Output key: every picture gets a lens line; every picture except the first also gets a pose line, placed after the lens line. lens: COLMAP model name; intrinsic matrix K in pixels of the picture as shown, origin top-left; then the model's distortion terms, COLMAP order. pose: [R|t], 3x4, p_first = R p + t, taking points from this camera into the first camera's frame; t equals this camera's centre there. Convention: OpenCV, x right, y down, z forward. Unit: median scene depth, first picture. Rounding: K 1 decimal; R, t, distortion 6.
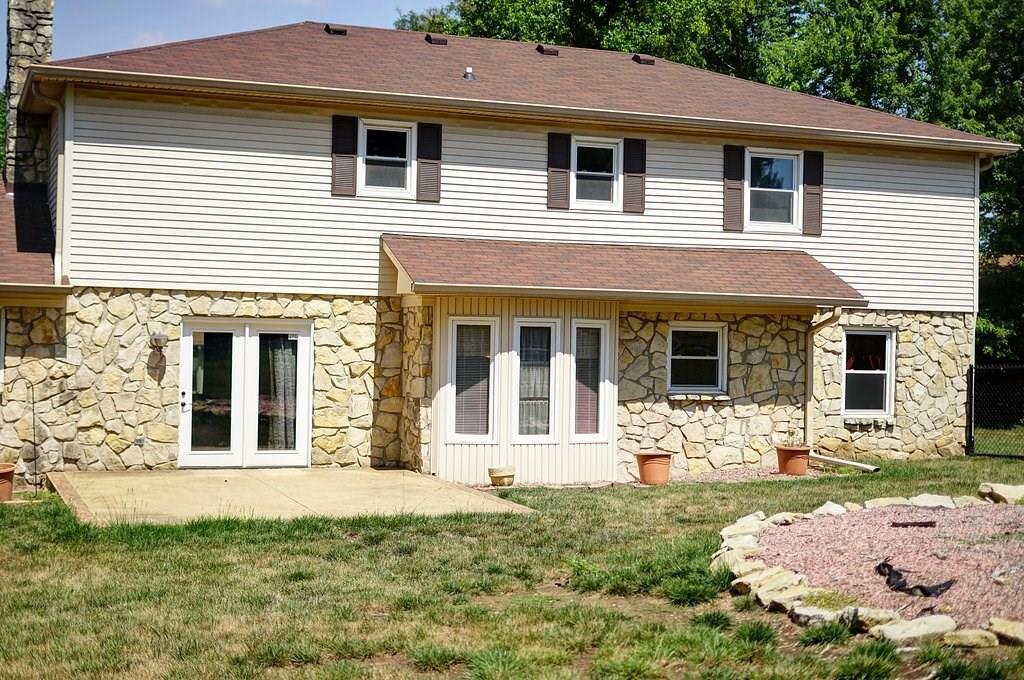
lens RADIAL K [[1494.0, 0, 546.4], [0, 1494.0, 328.5], [0, 0, 1]] dist [-0.057459, 0.000000]
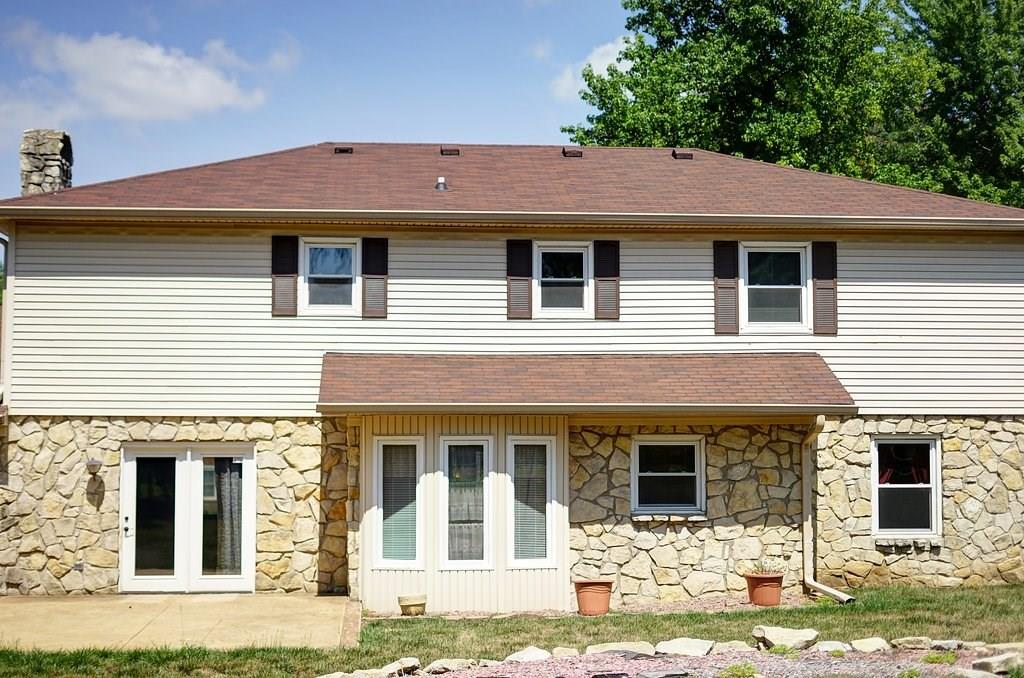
lens RADIAL K [[1494.0, 0, 518.5], [0, 1494.0, 342.0], [0, 0, 1]] dist [-0.057459, 0.000000]
pose [[0.957499, -0.043587, -0.285125, 0.289525], [0.022678, 0.996832, -0.076228, 0.006828], [0.287544, 0.066522, 0.955454, 0.100616]]
